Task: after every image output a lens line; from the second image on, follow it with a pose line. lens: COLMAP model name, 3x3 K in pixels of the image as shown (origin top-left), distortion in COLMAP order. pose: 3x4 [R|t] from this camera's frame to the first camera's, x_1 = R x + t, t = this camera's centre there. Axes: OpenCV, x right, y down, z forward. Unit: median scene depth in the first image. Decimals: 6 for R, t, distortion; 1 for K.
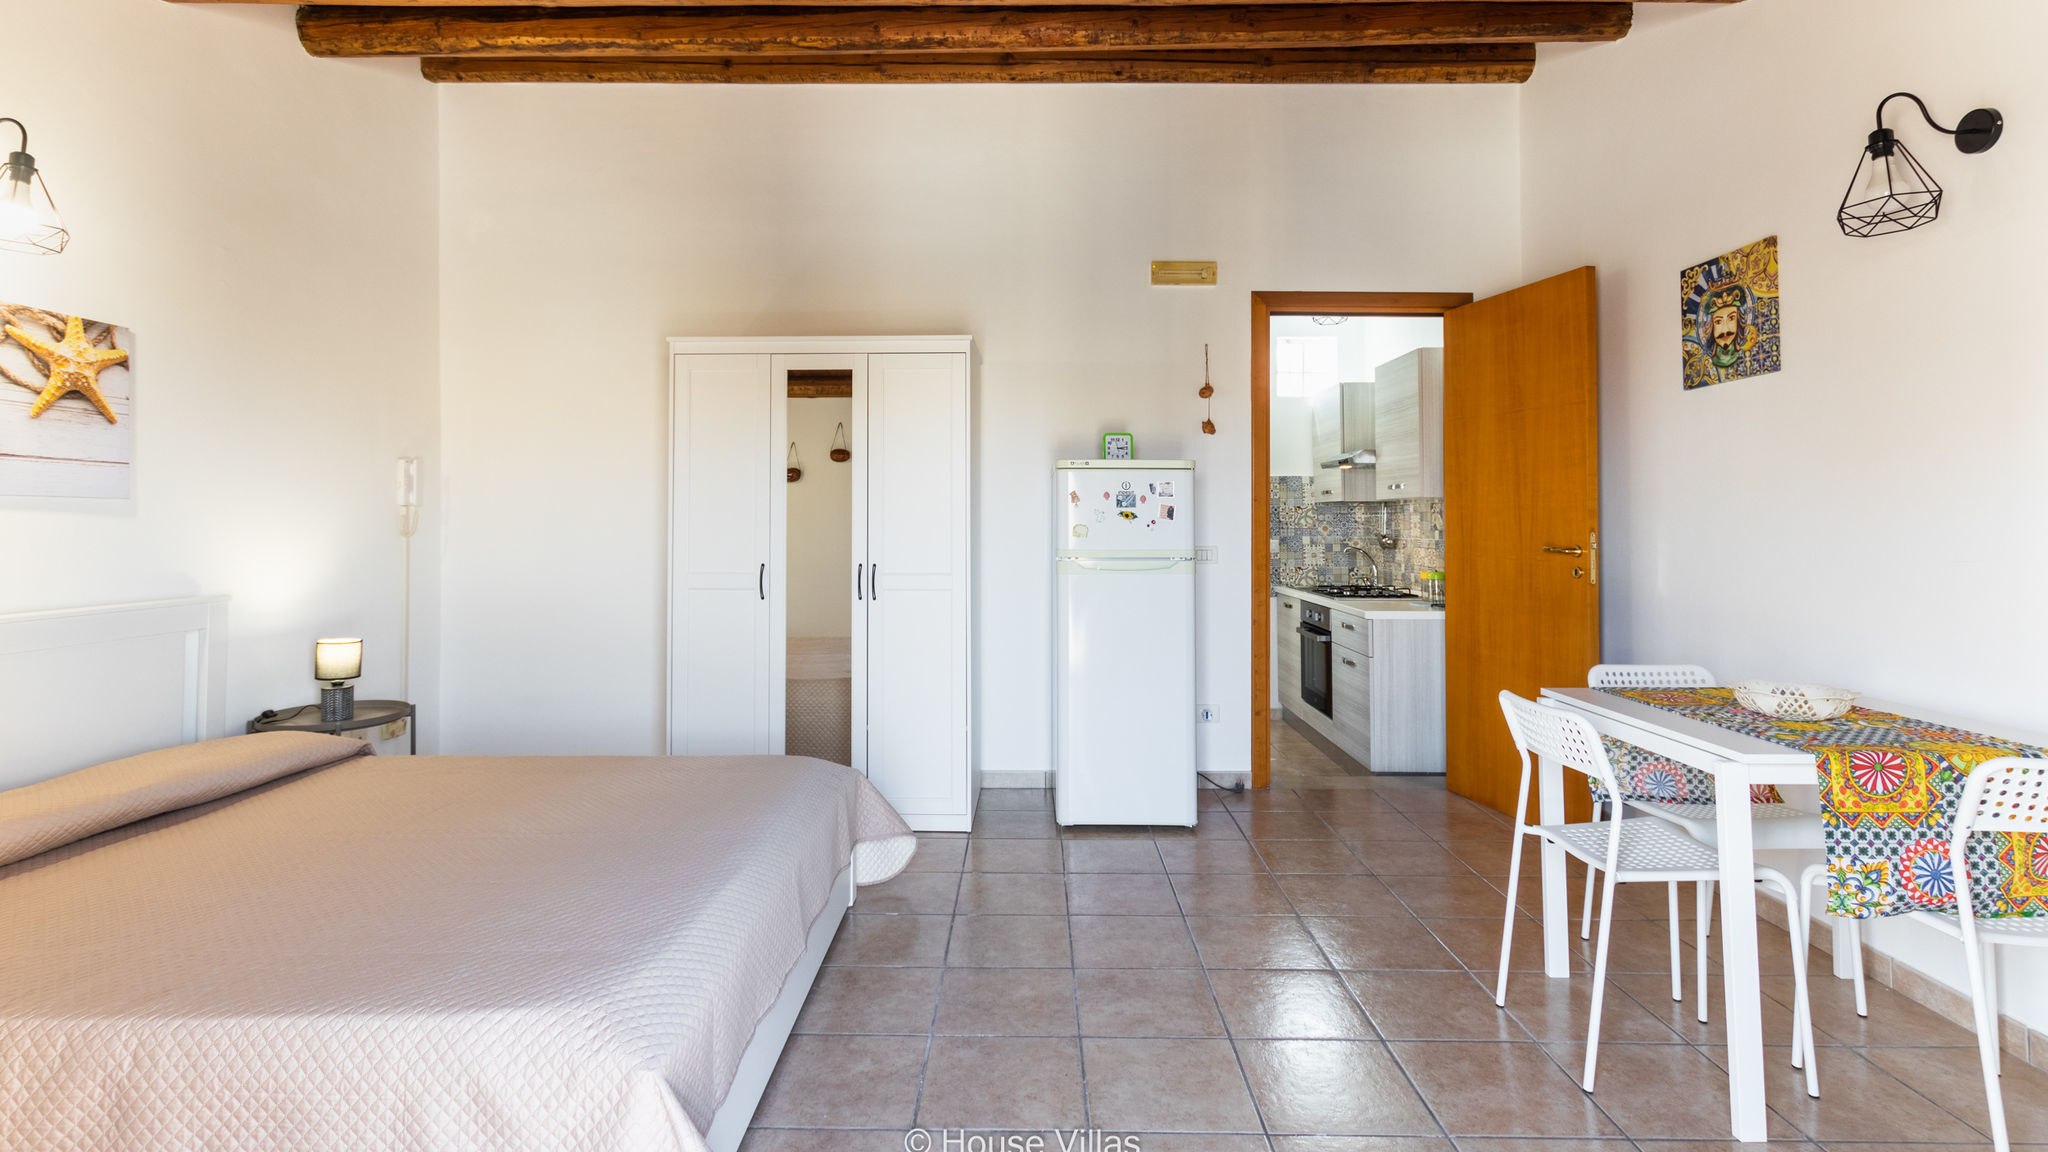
lens RADIAL K [[971.8, 0, 1008.5], [0, 971.8, 493.7], [0, 0, 1]] dist [0.001873, -0.001906]
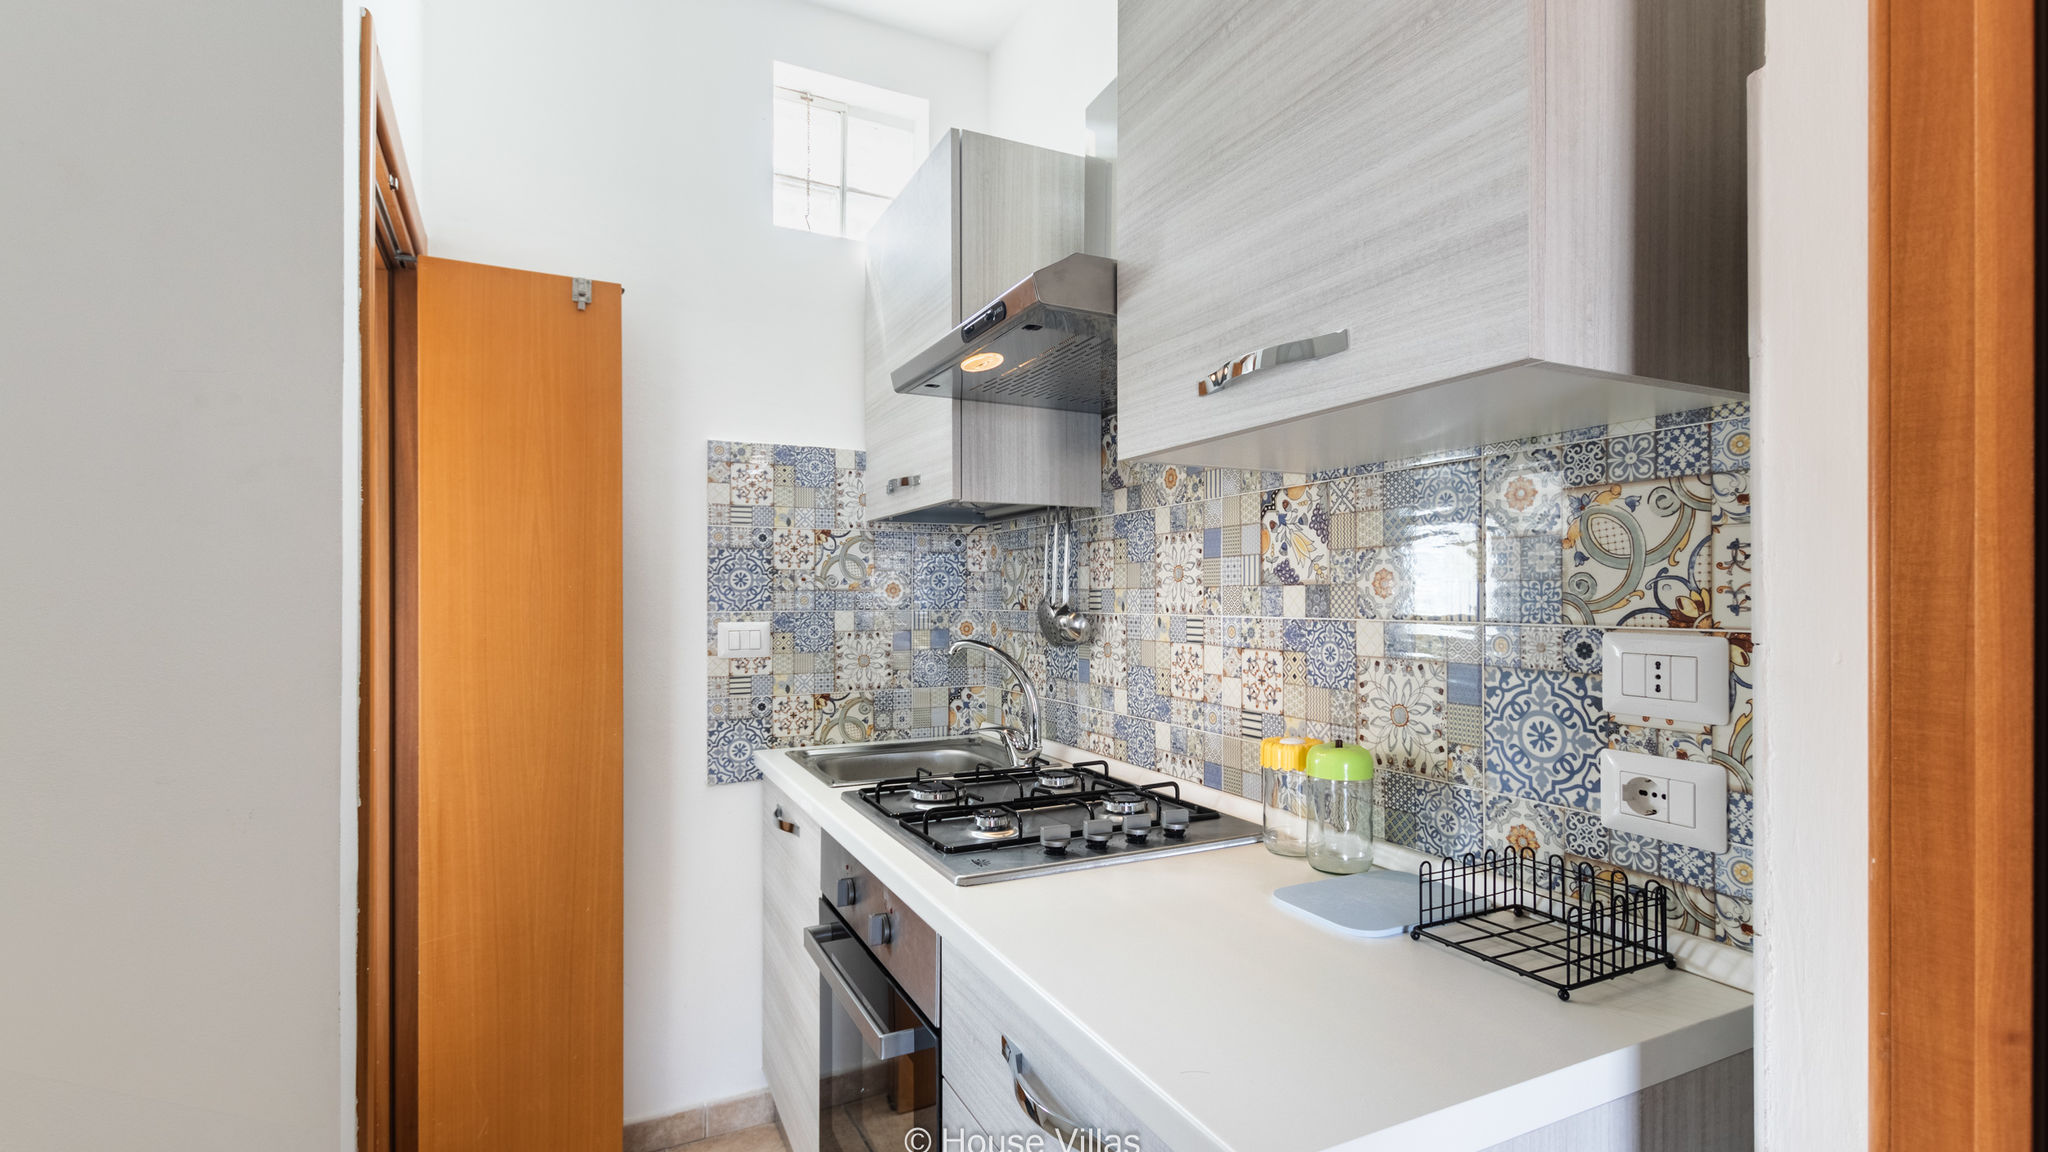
lens RADIAL K [[935.6, 0, 1024.1], [0, 935.6, 576.1], [0, 0, 1]] dist [0.007060, -0.004052]
pose [[0.887084, 0.009102, 0.461518, 0.421323], [-0.011617, 0.999929, 0.002609, 0.059673], [-0.461461, -0.007676, 0.887127, 1.358008]]
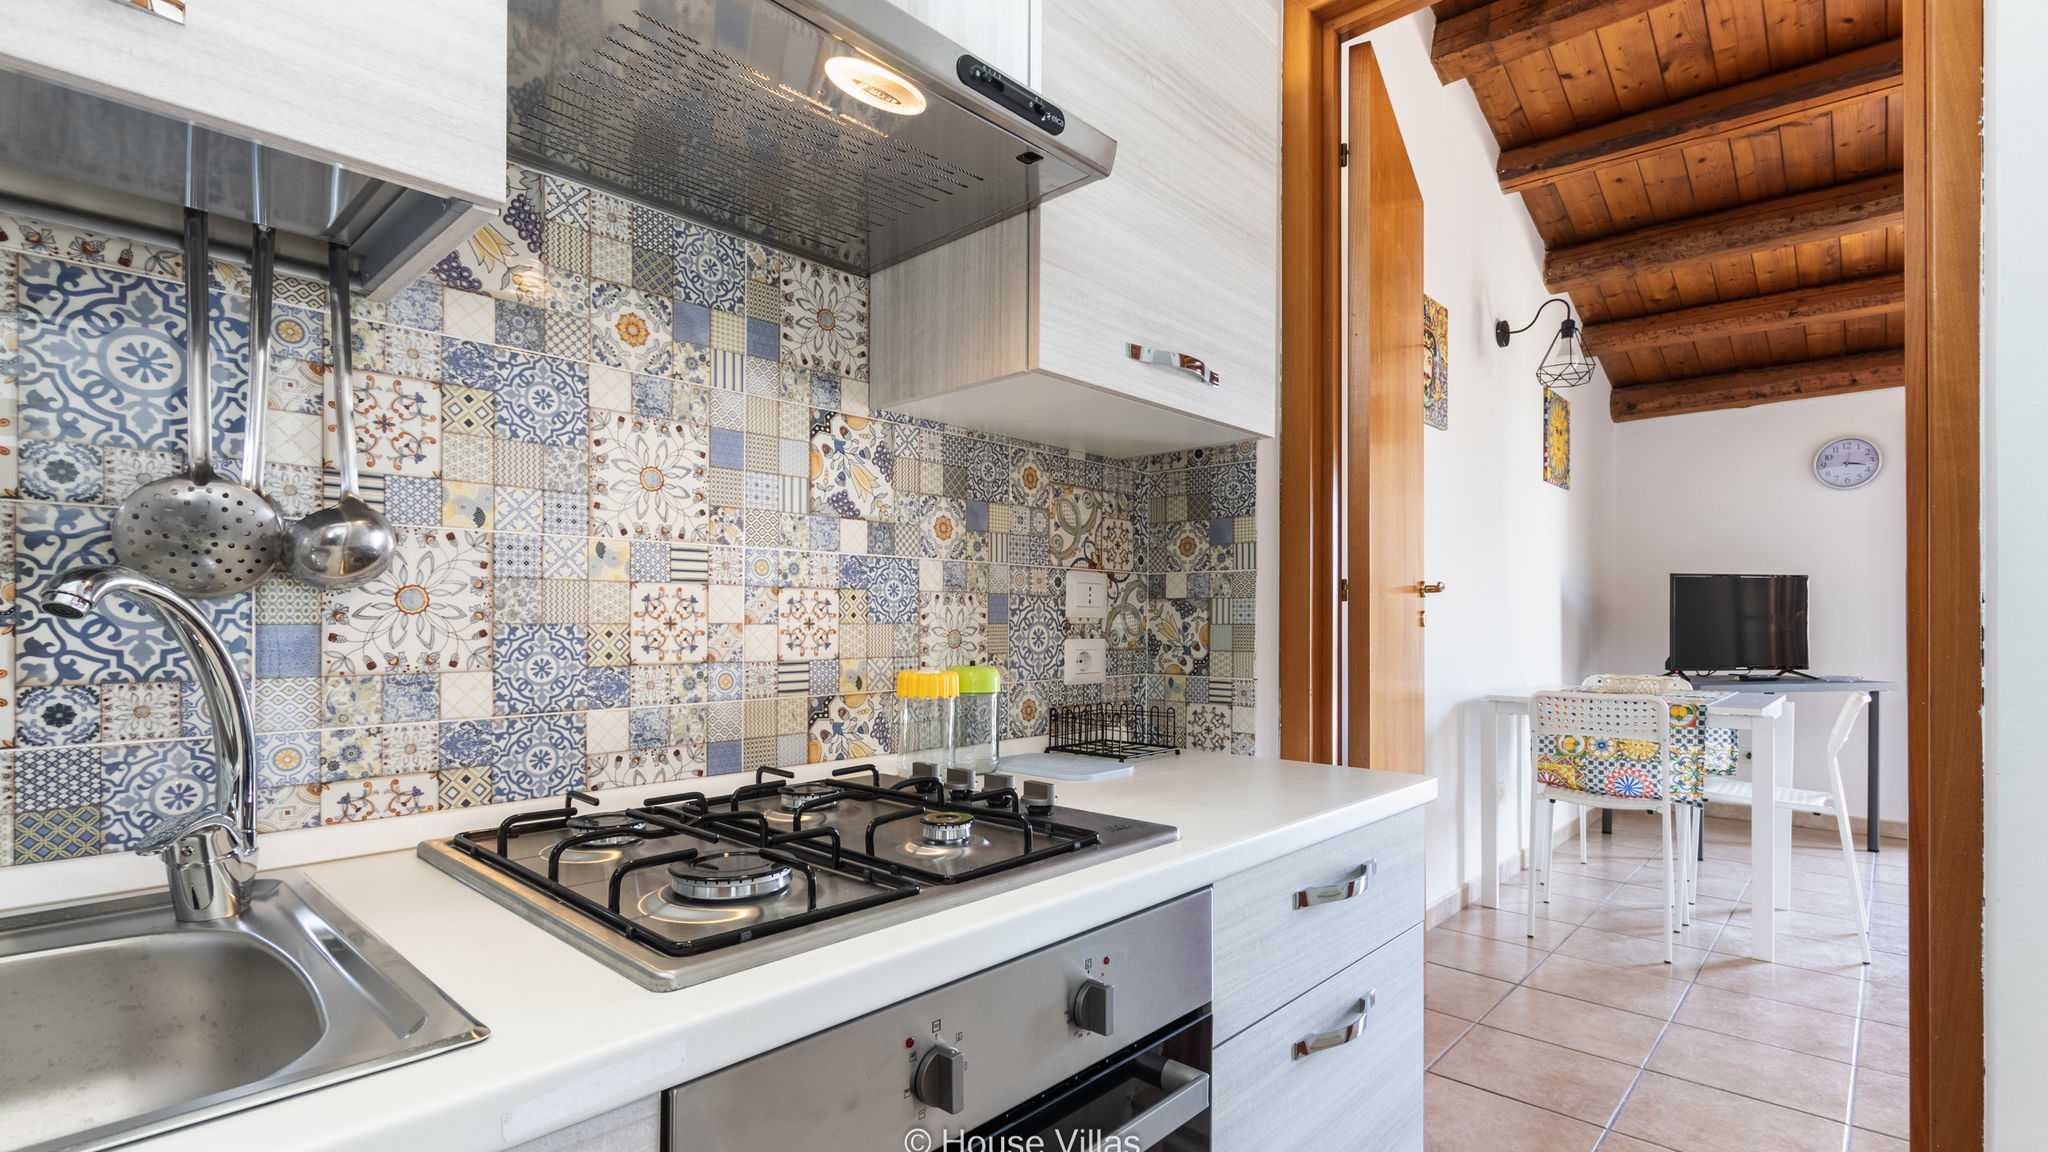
lens RADIAL K [[981.2, 0, 1017.4], [0, 981.2, 629.2], [0, 0, 1]] dist [0.004993, 0.001971]
pose [[-0.760062, -0.002257, 0.649846, 0.395408], [-0.017905, 0.999687, -0.017471, 0.122492], [-0.649603, -0.024915, -0.759865, 2.010885]]
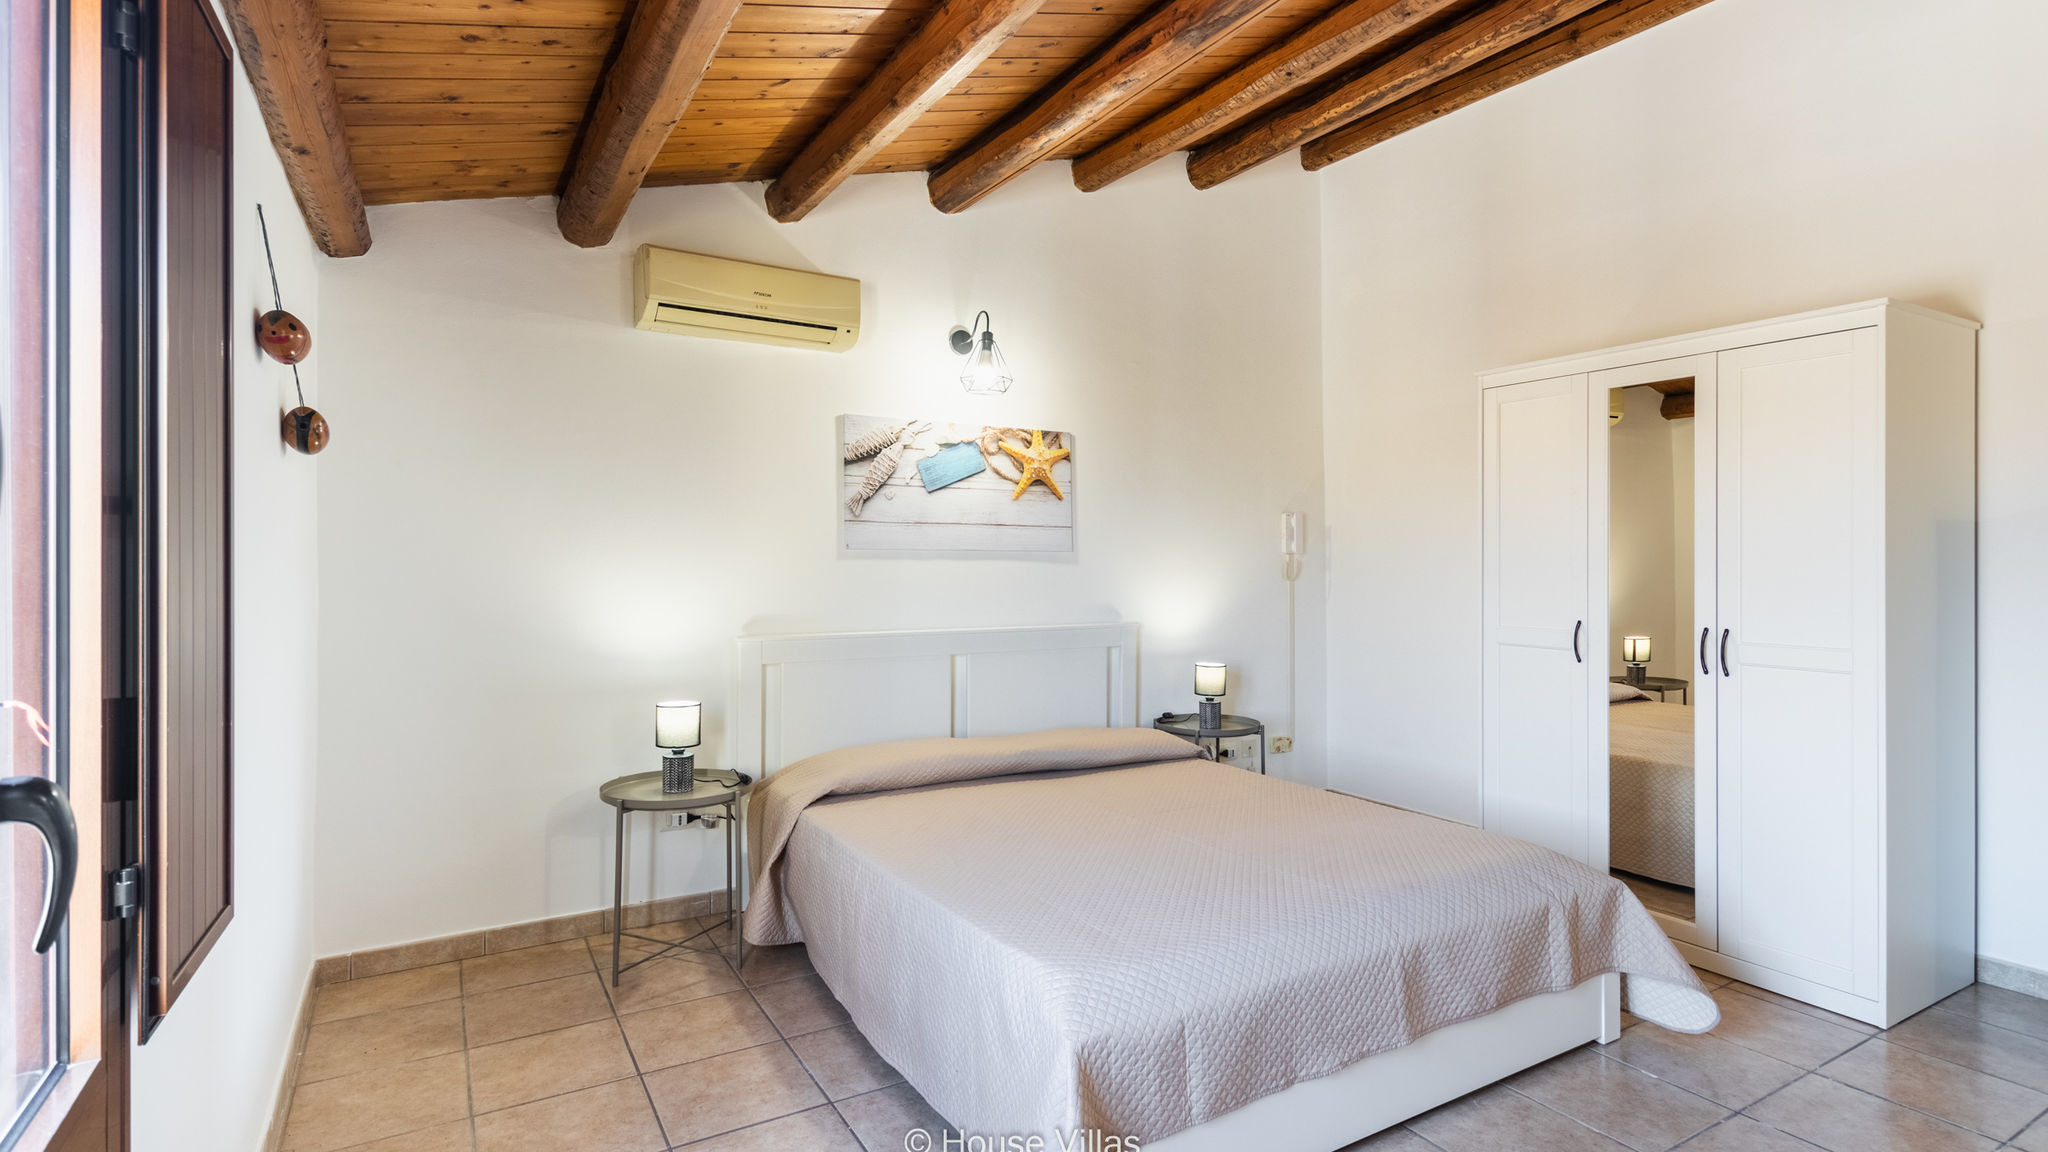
lens RADIAL K [[993.5, 0, 1019.6], [0, 993.5, 568.6], [0, 0, 1]] dist [0.008100, -0.001003]
pose [[0.526320, 0.009054, -0.850238, 0.281207], [0.020531, 0.999516, 0.023353, -0.005180], [0.850038, -0.029747, 0.525880, 0.147545]]
